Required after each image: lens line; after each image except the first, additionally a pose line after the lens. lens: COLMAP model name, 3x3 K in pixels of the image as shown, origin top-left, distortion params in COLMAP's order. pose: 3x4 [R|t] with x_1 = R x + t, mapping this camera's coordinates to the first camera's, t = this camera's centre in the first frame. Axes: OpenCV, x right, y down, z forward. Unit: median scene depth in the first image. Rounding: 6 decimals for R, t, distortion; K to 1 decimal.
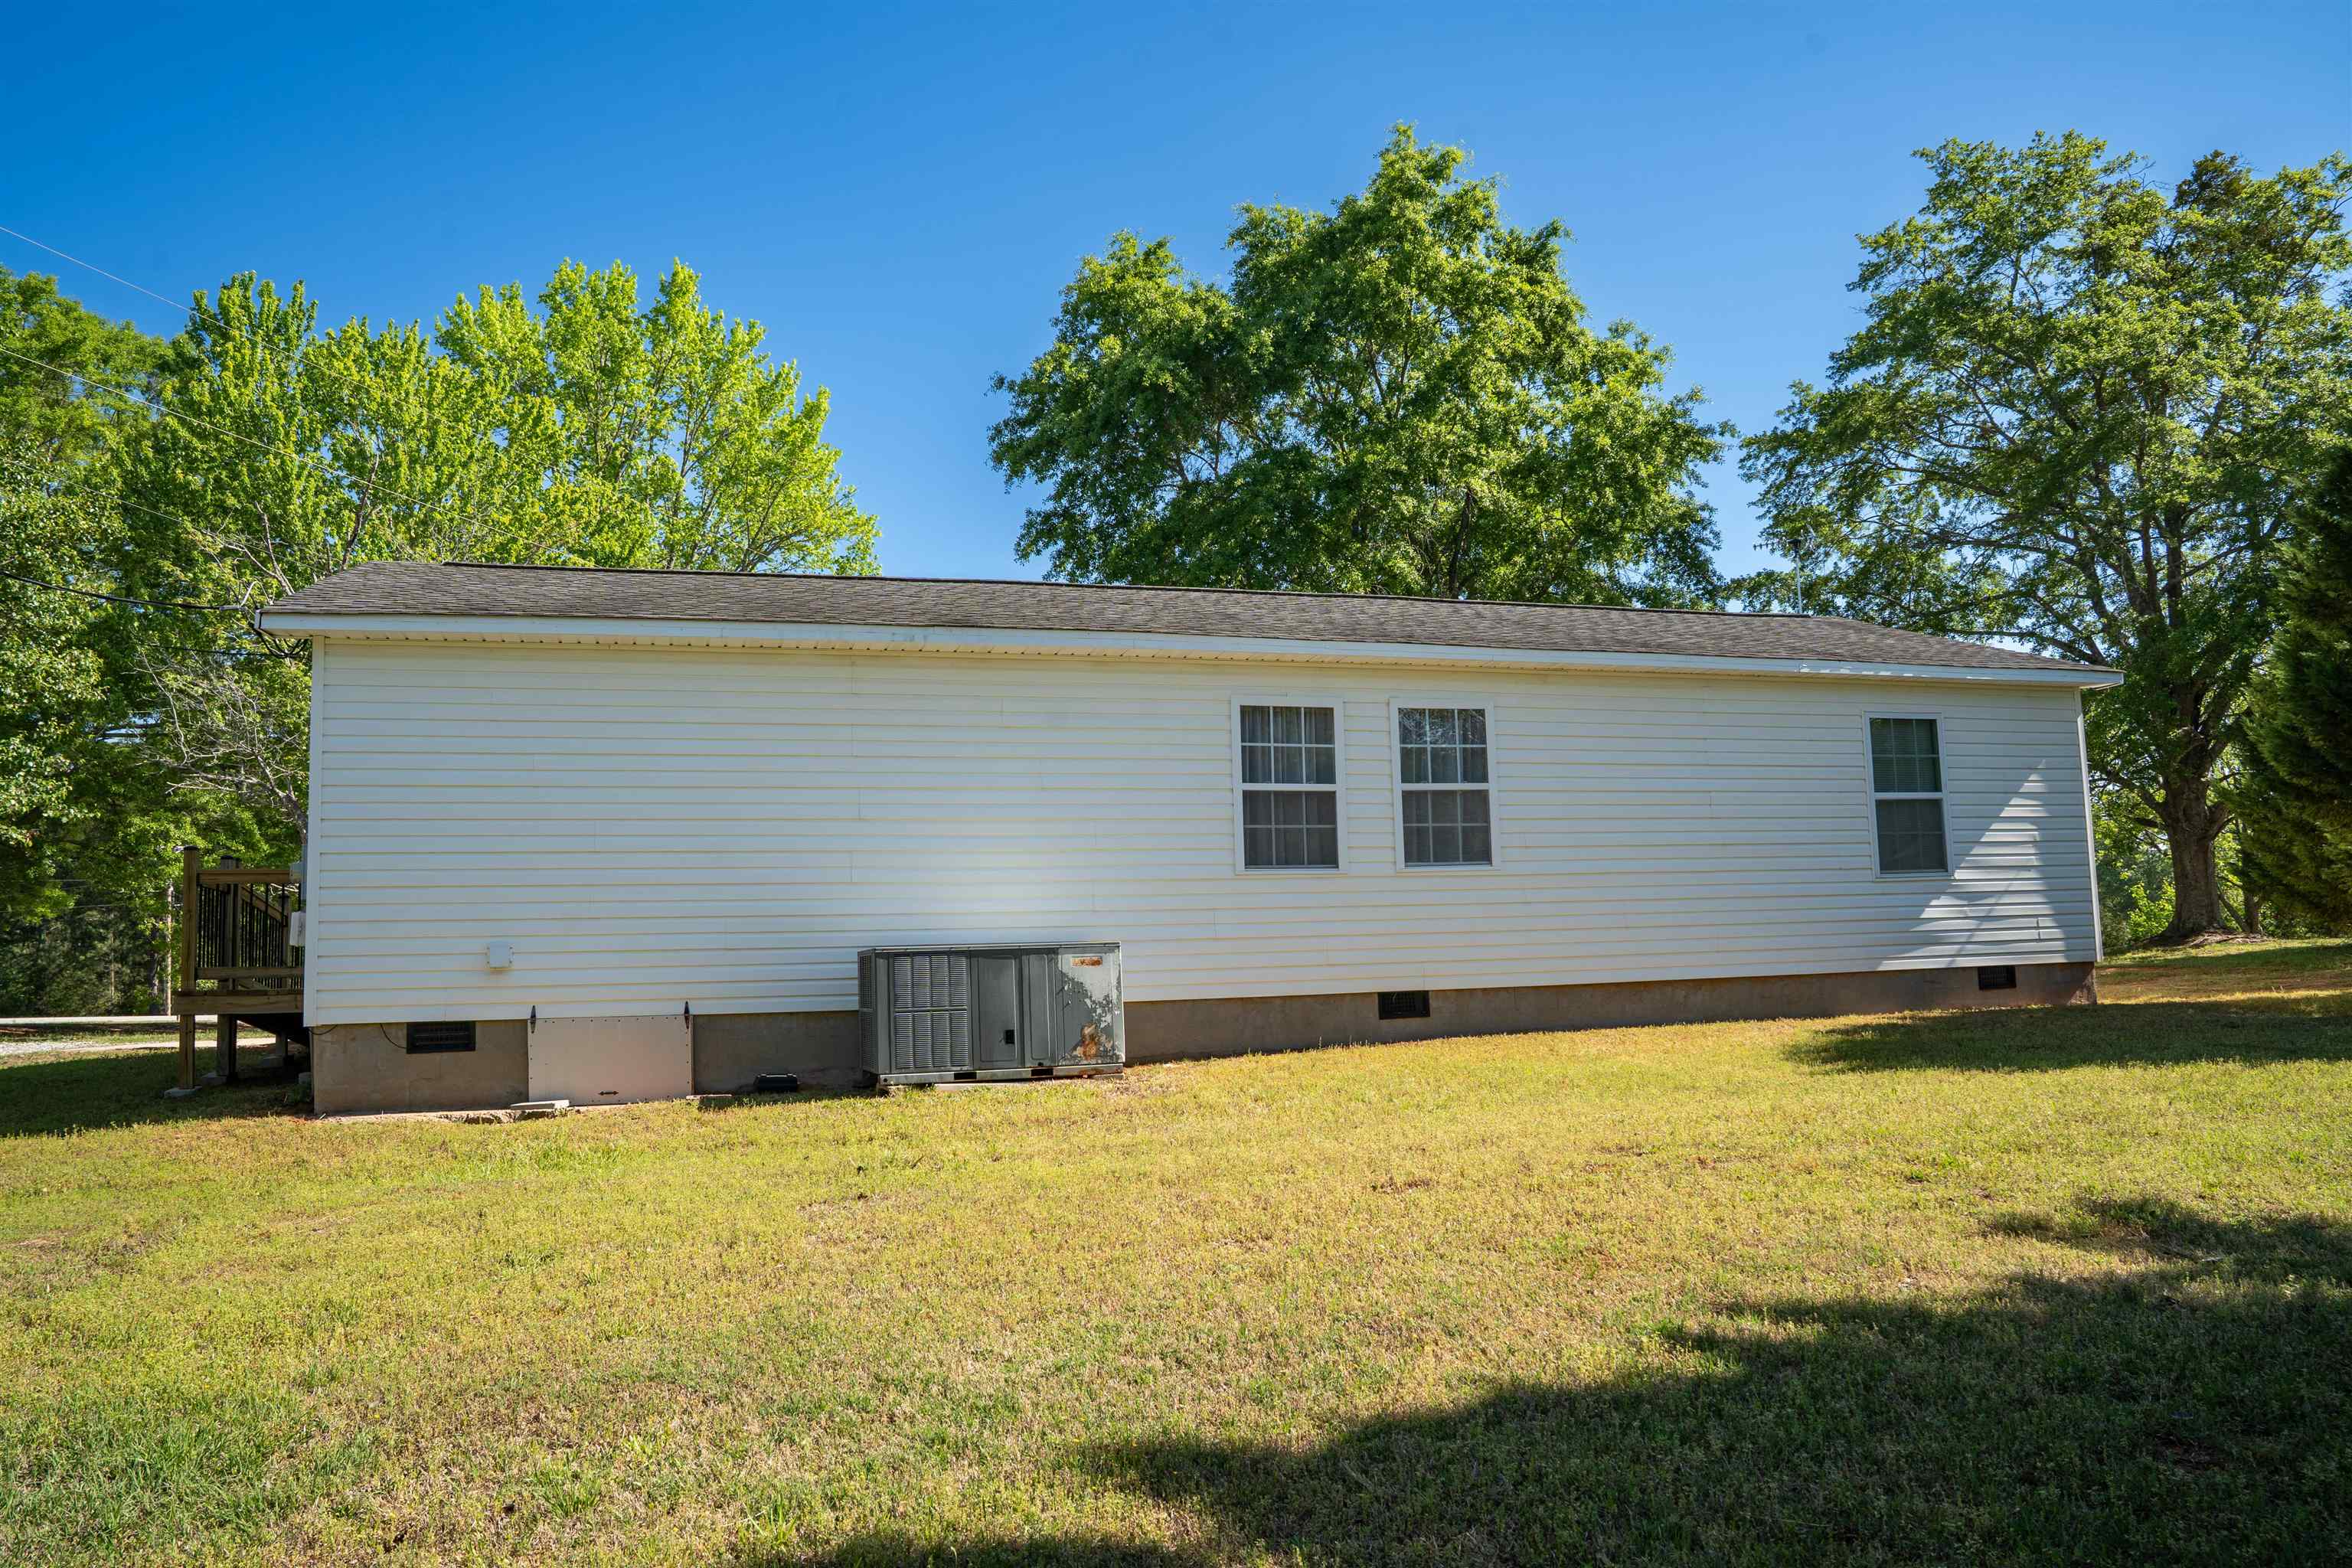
lens RADIAL K [[1648.3, 0, 1169.4], [0, 1648.3, 779.8], [0, 0, 1]] dist [-0.112797, 0.073945]
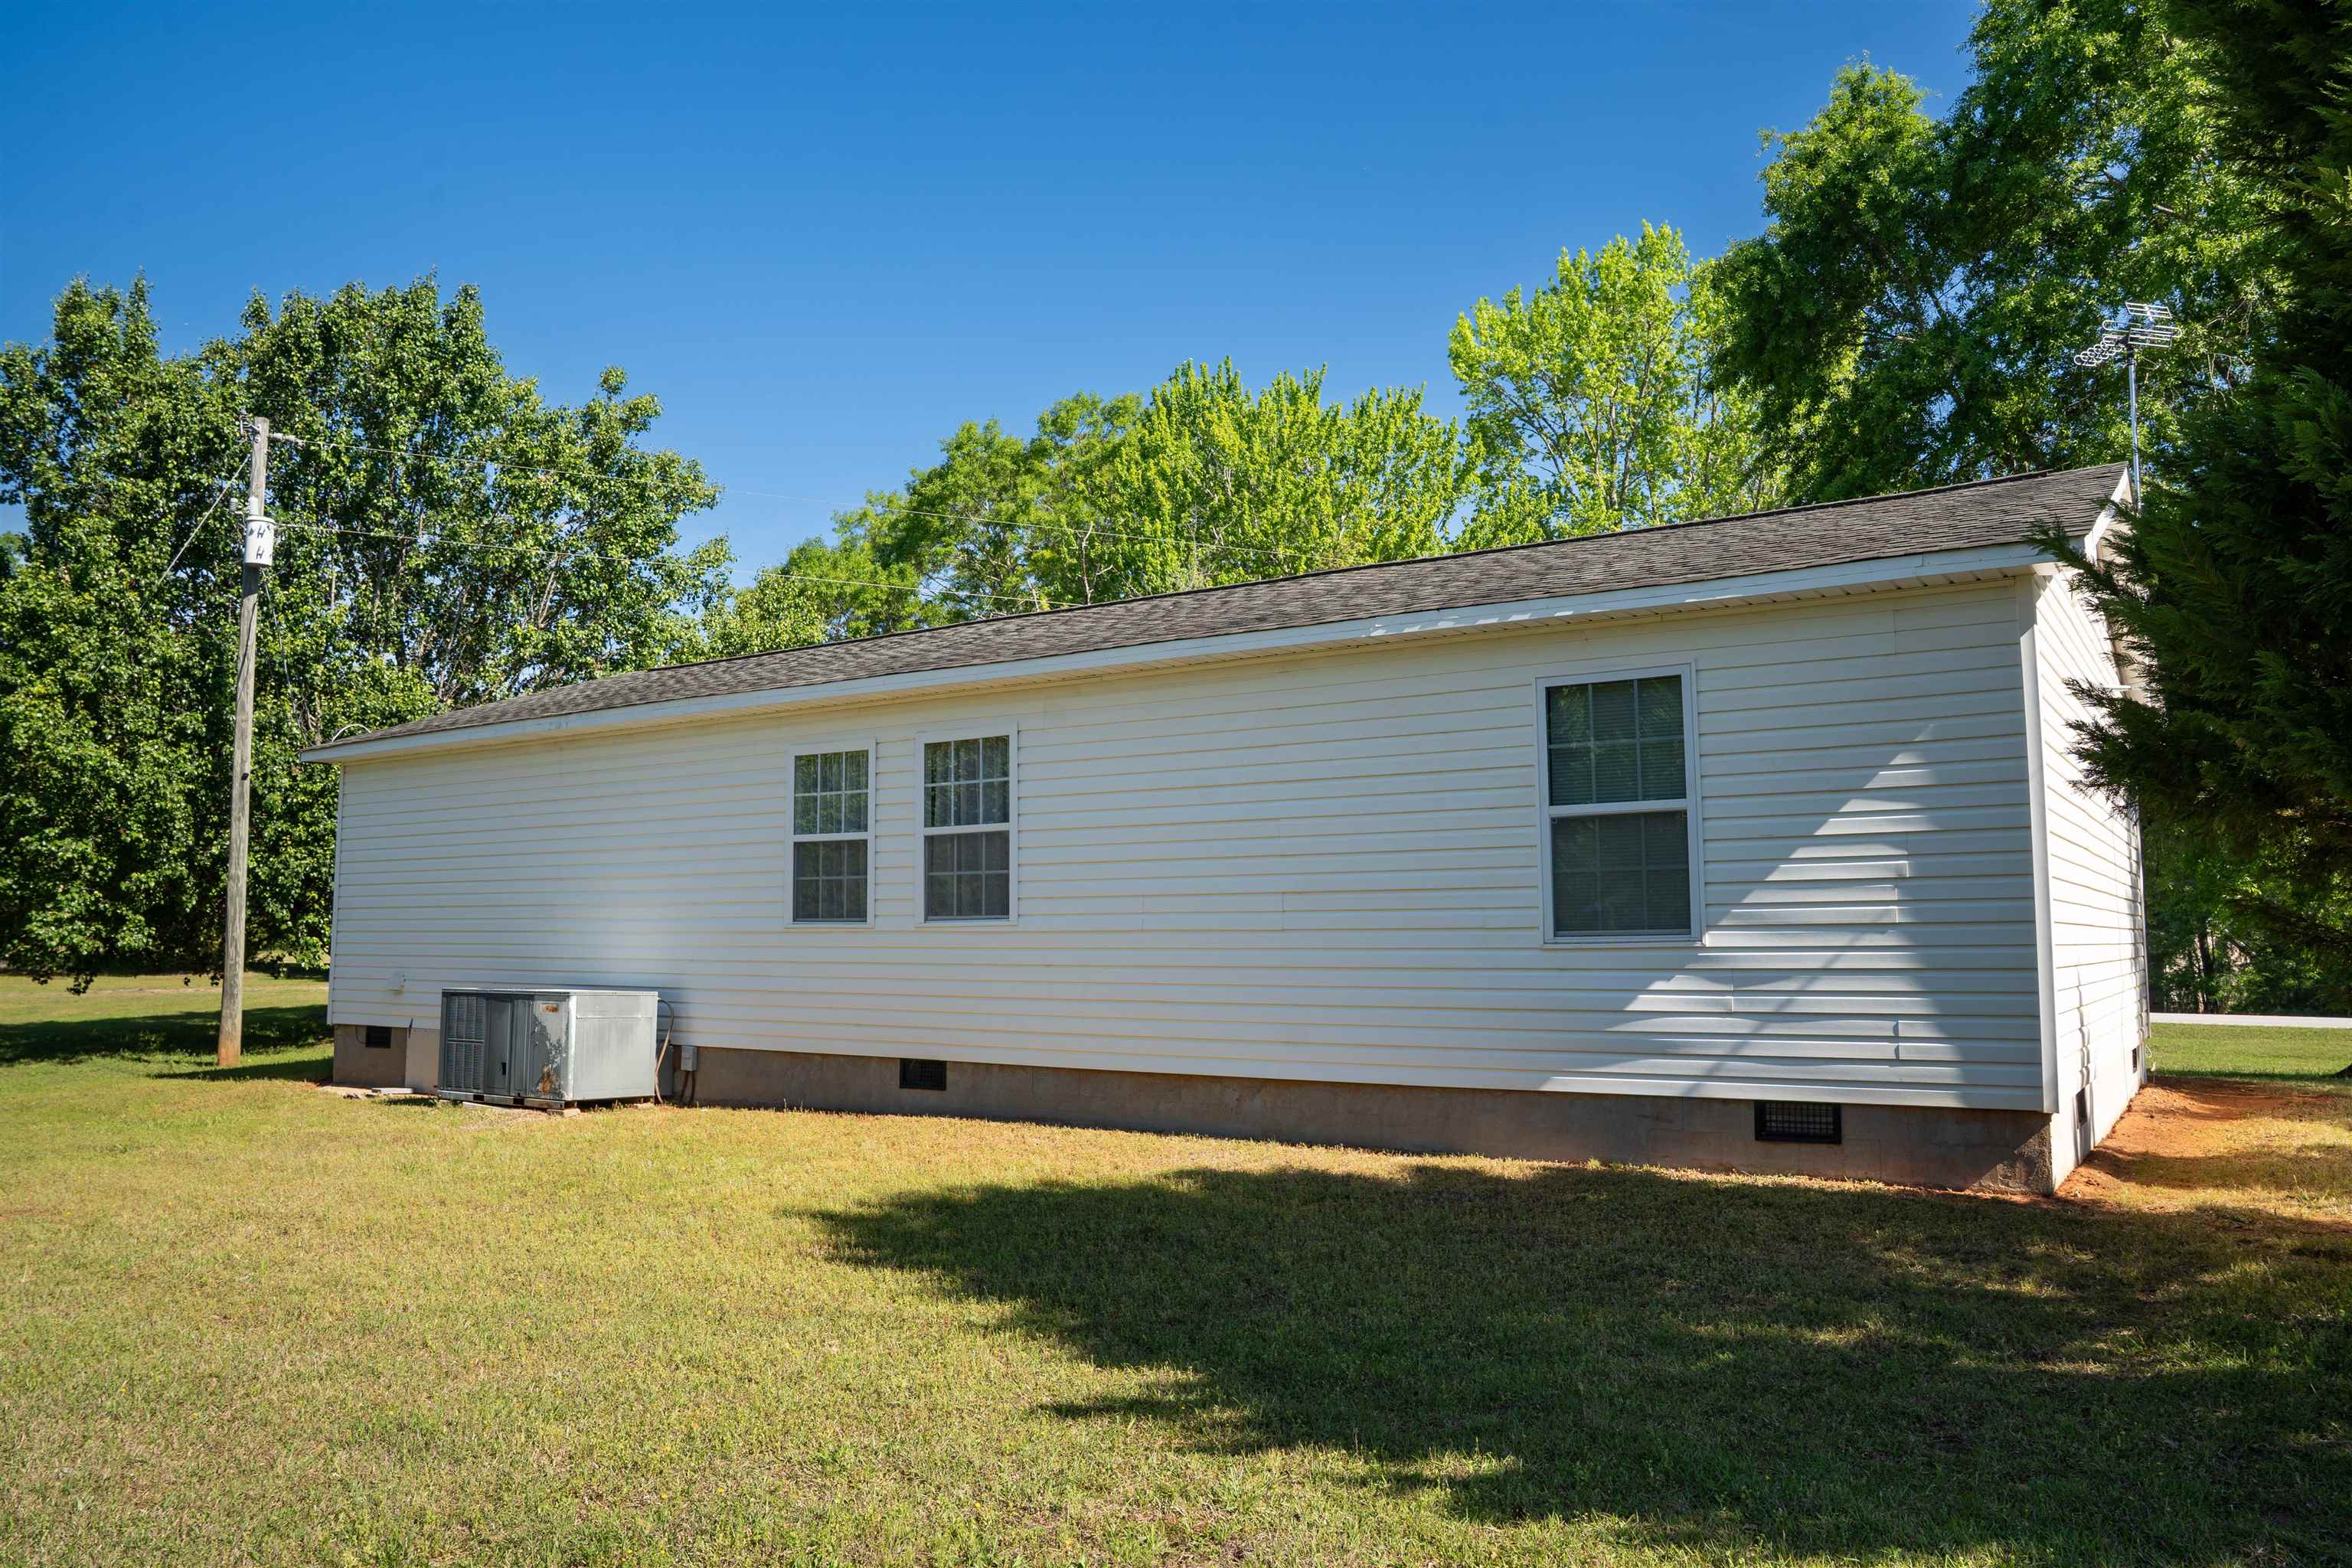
lens RADIAL K [[1648.3, 0, 1172.9], [0, 1648.3, 785.2], [0, 0, 1]] dist [-0.112797, 0.073945]
pose [[0.637581, -0.051122, -0.768685, 0.904775], [0.057654, 0.998164, -0.018563, 0.003445], [0.768223, -0.032482, 0.639358, 0.525041]]
